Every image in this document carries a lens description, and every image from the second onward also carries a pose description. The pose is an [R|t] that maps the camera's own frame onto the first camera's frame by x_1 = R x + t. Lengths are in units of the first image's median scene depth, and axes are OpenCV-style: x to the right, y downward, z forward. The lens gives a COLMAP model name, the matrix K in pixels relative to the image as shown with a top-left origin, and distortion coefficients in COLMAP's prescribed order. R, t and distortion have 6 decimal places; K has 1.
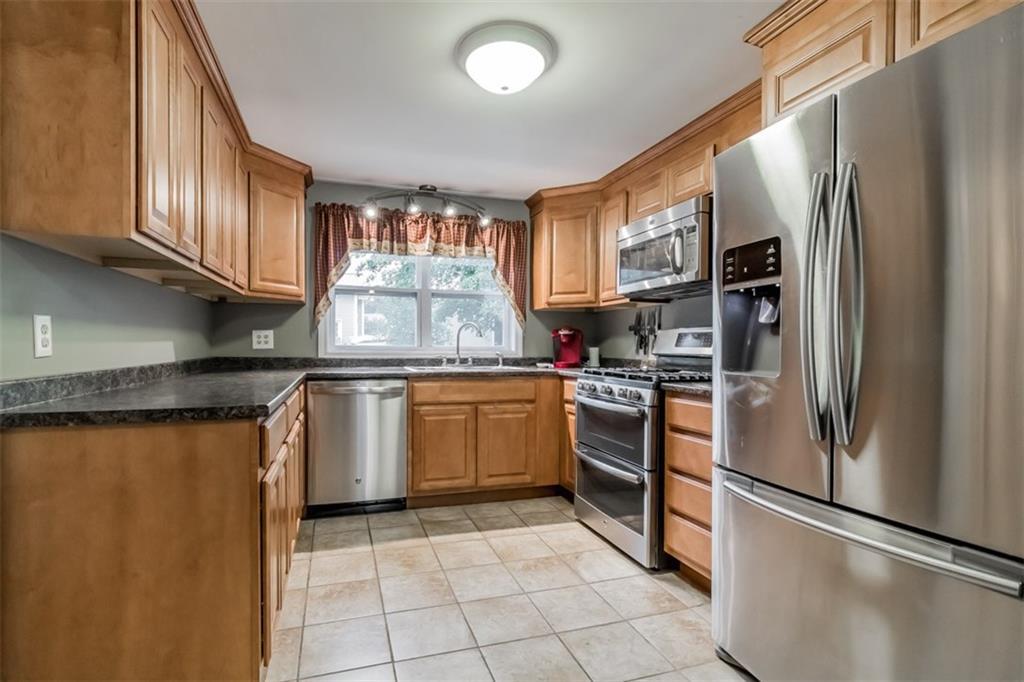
lens RADIAL K [[473.5, 0, 492.3], [0, 473.5, 353.7], [0, 0, 1]] dist [0.004802, -0.001140]
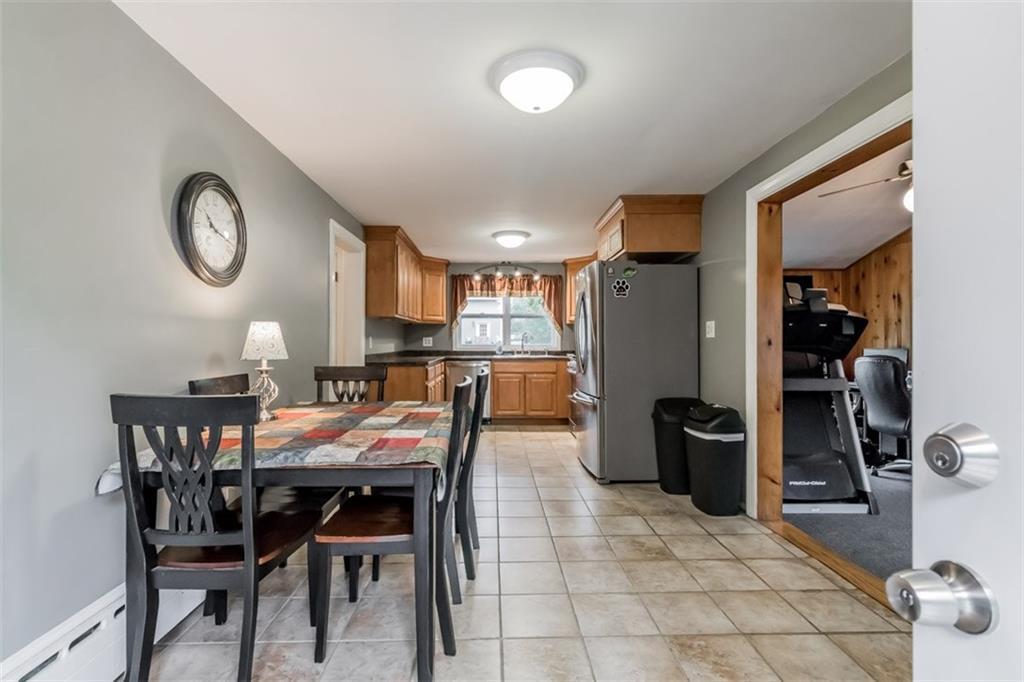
lens RADIAL K [[473.5, 0, 508.0], [0, 473.5, 338.6], [0, 0, 1]] dist [0.004802, -0.001140]
pose [[0.959705, -0.008907, -0.280867, 0.425437], [0.001391, 0.999636, -0.026948, 0.011921], [0.281004, 0.025471, 0.959368, -0.866801]]
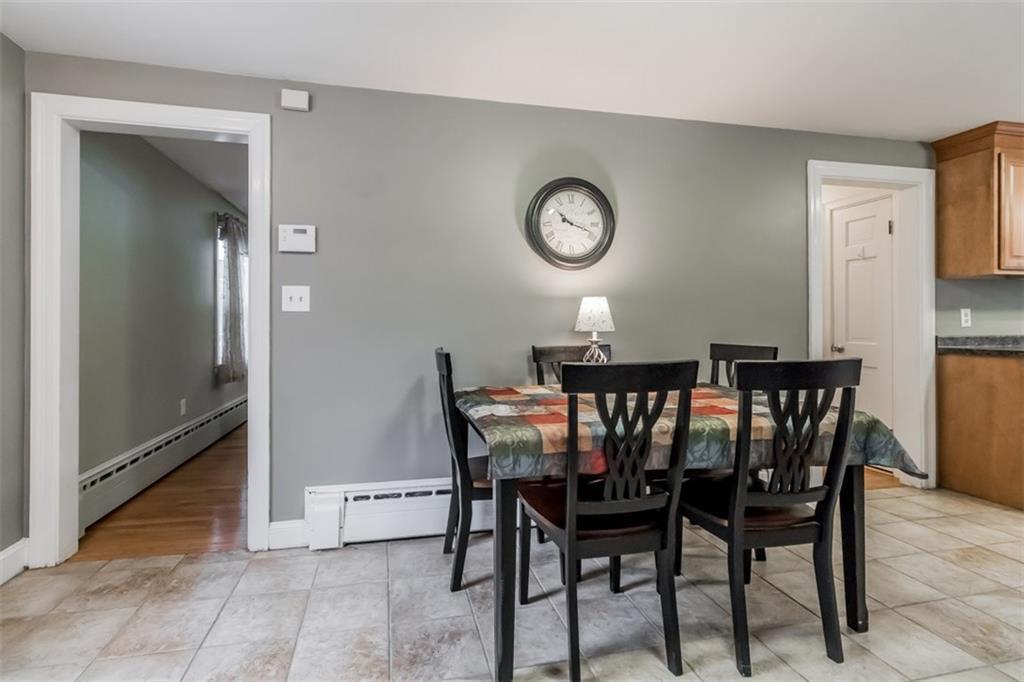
lens RADIAL K [[473.5, 0, 509.8], [0, 473.5, 324.5], [0, 0, 1]] dist [0.004802, -0.001140]
pose [[-0.097614, -0.009141, -0.995182, 0.637334], [-0.015926, 0.999844, -0.007622, 0.019628], [0.995097, 0.015105, -0.097744, -0.396845]]
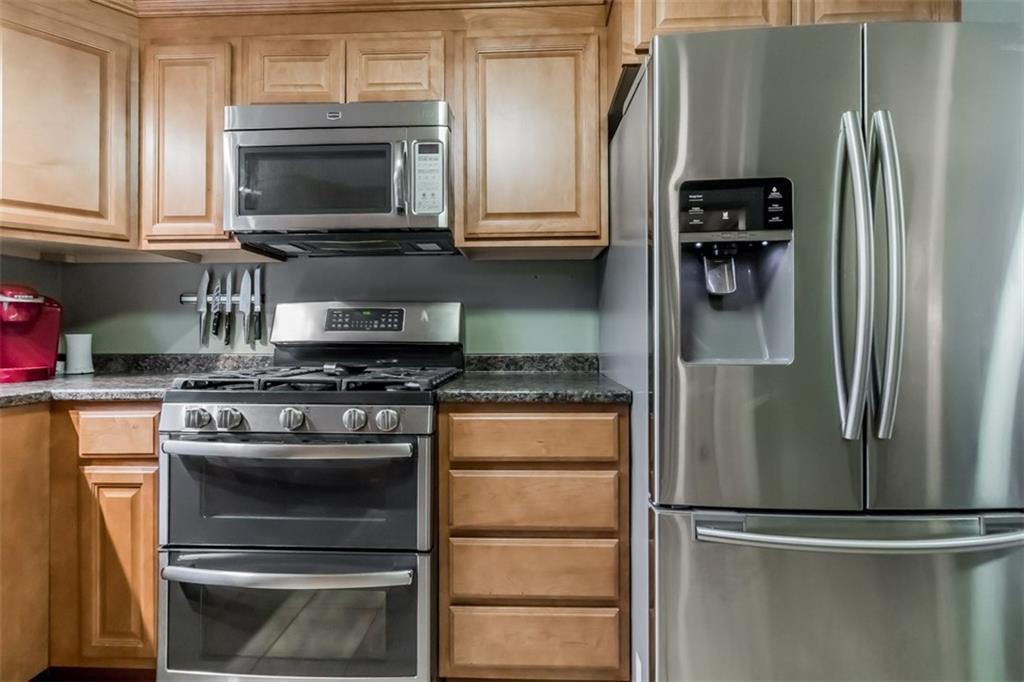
lens RADIAL K [[473.5, 0, 512.9], [0, 473.5, 334.7], [0, 0, 1]] dist [0.004802, -0.001140]
pose [[0.345533, -0.003707, 0.938399, -0.105897], [0.020265, 0.999788, -0.003513, -0.002076], [-0.938188, 0.020231, 0.345536, 0.479922]]
